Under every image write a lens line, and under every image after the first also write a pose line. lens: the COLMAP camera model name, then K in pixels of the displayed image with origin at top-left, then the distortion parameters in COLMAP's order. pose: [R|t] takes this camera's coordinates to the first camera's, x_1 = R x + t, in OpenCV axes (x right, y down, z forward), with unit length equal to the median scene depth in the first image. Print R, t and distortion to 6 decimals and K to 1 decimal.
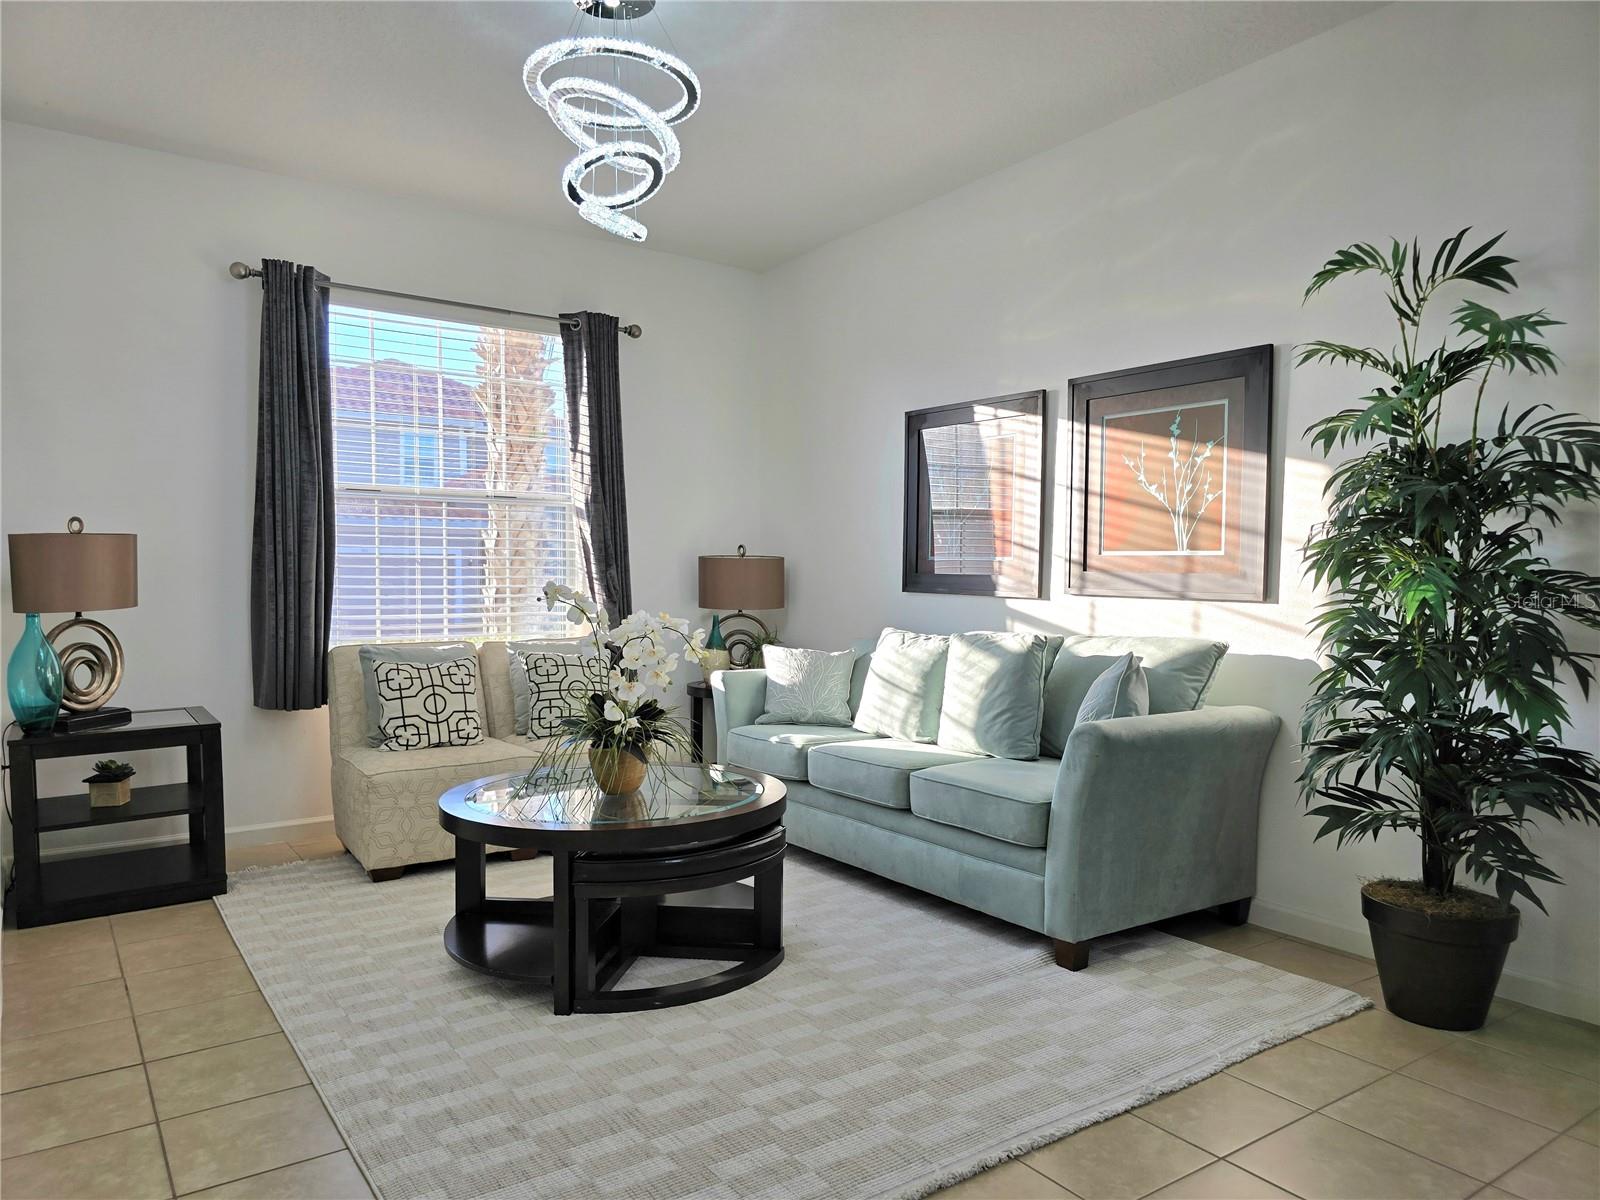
lens RADIAL K [[1066.4, 0, 796.7], [0, 1066.4, 609.7], [0, 0, 1]] dist [0.071366, -0.069965]
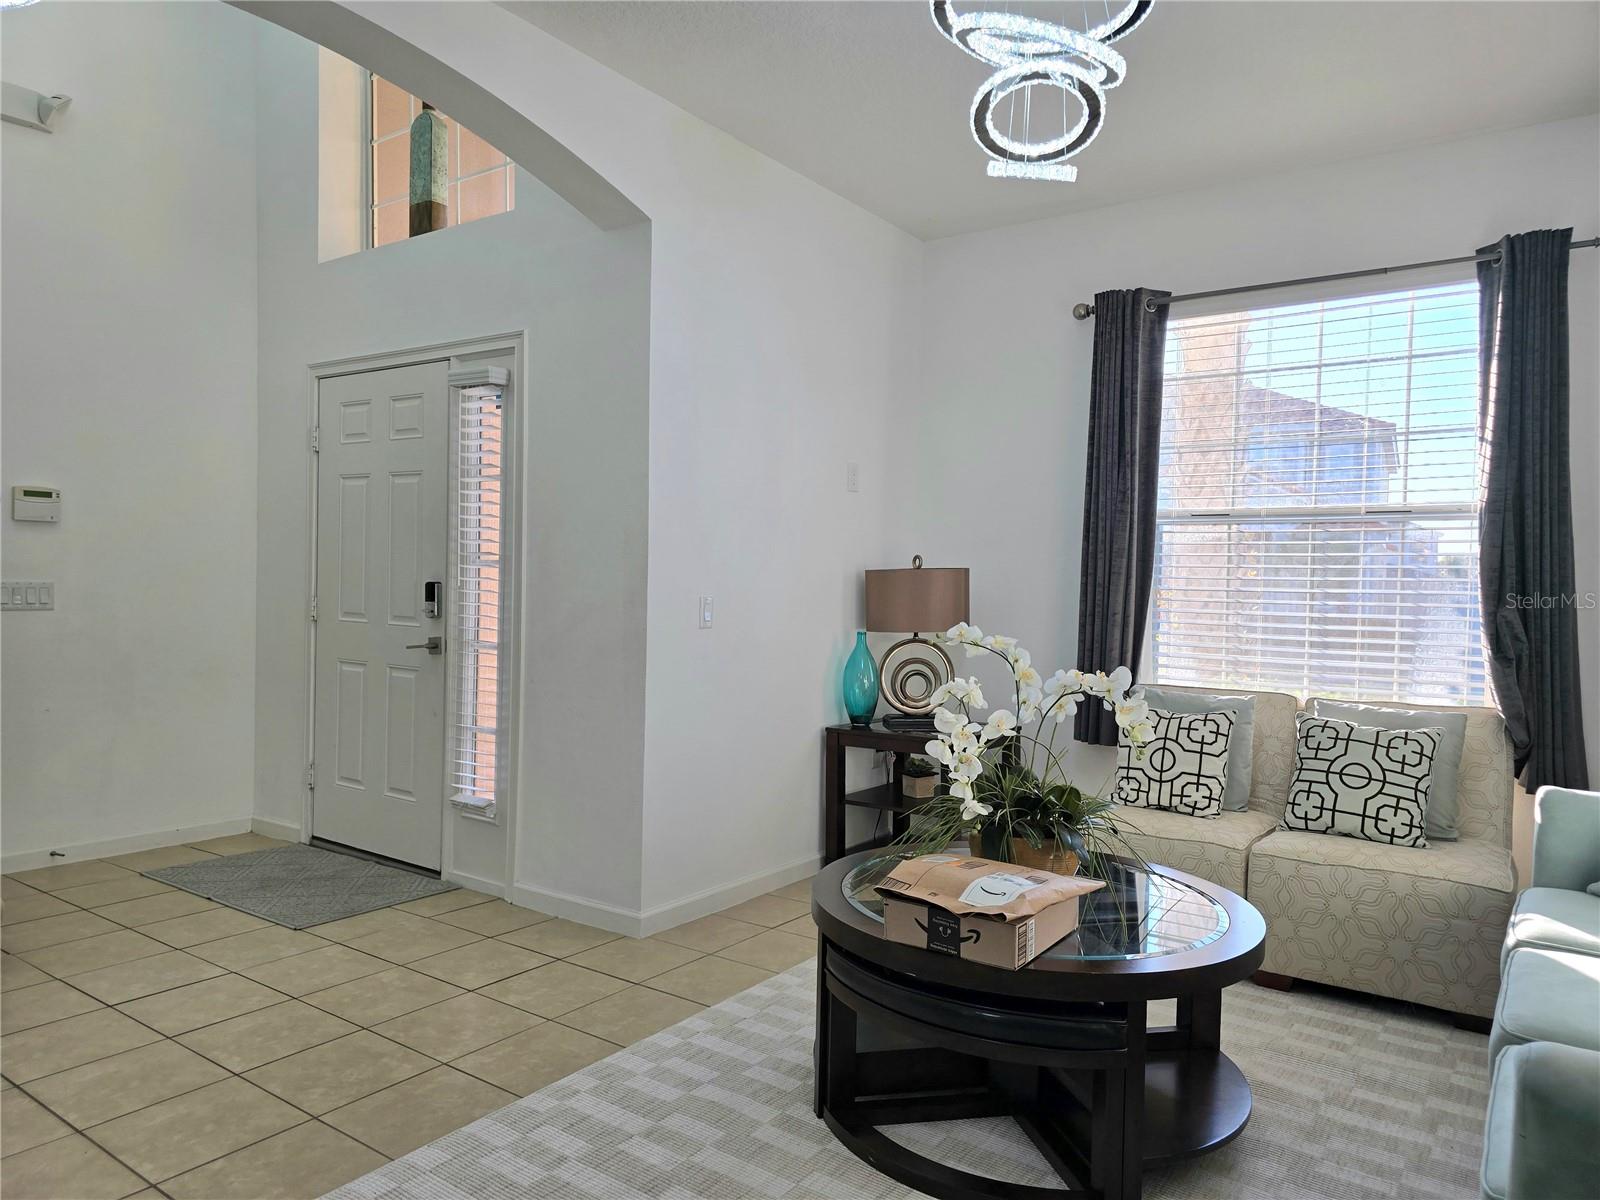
lens RADIAL K [[1082.5, 0, 811.5], [0, 1082.5, 599.5], [0, 0, 1]] dist [0.067265, -0.068260]
pose [[0.338208, 0.020440, -0.940849, 0.410120], [-0.050392, 0.998723, 0.003583, -0.031647], [0.939721, 0.046200, 0.338806, 0.448723]]
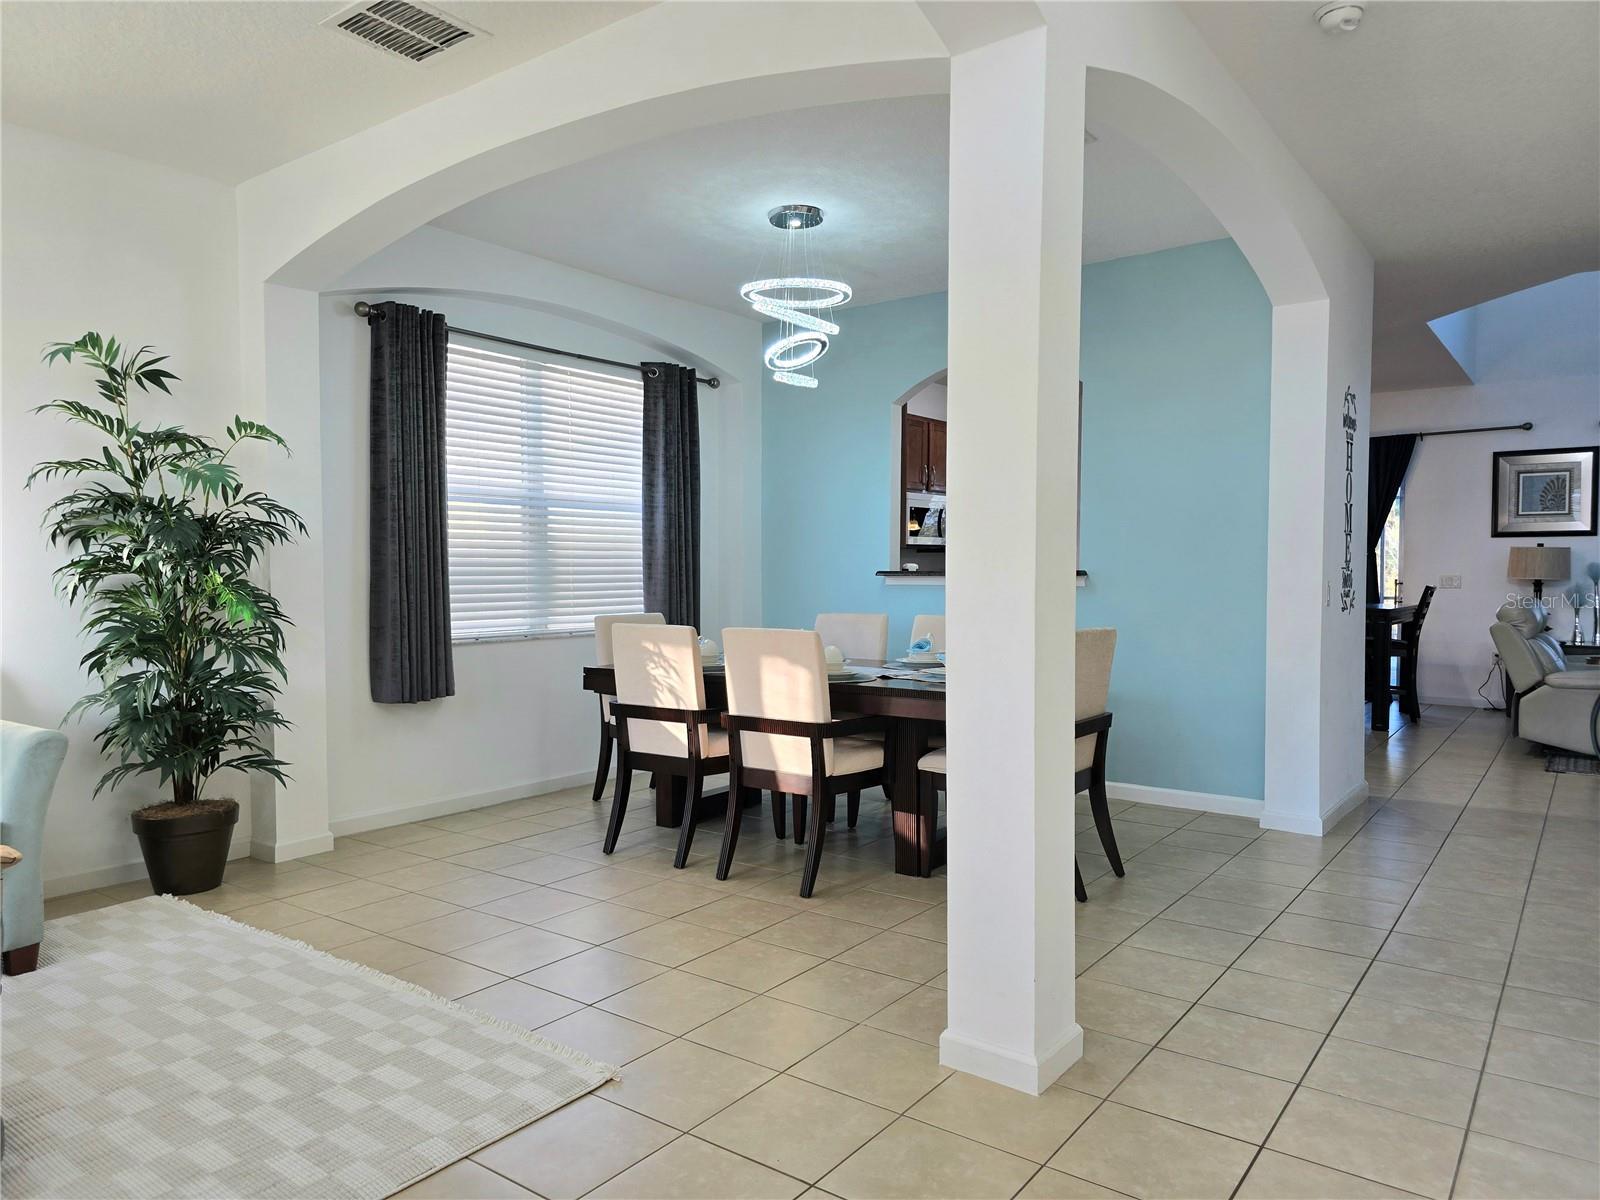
lens RADIAL K [[1082.5, 0, 811.5], [0, 1082.5, 599.5], [0, 0, 1]] dist [0.067265, -0.068260]
pose [[-0.316854, -0.029537, 0.948014, -0.736255], [0.026450, 0.998851, 0.039962, -0.036342], [-0.948105, 0.037737, -0.315709, 0.450806]]
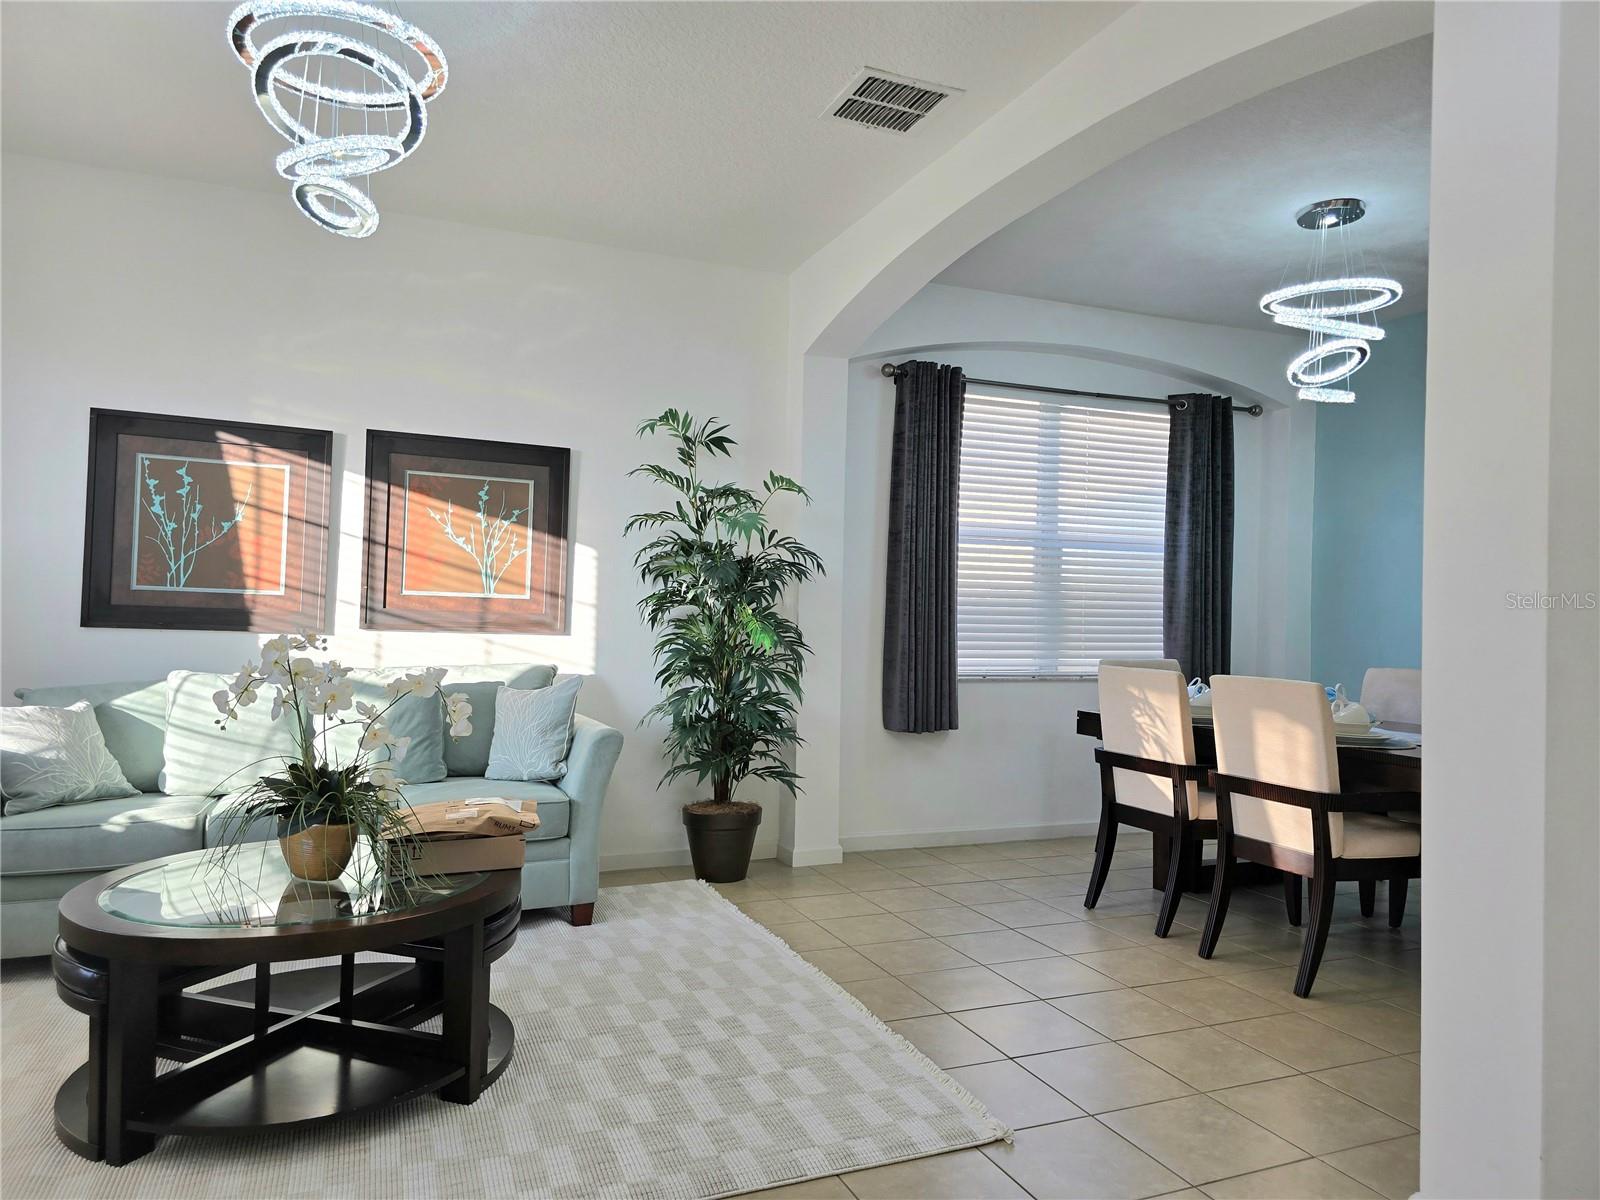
lens RADIAL K [[1076.6, 0, 804.4], [0, 1076.6, 594.9], [0, 0, 1]] dist [0.098128, -0.134182]
pose [[0.213663, 0.016768, 0.976763, -0.719506], [0.008511, 0.999783, -0.019025, -0.024167], [-0.976870, 0.012379, 0.213474, 0.346030]]
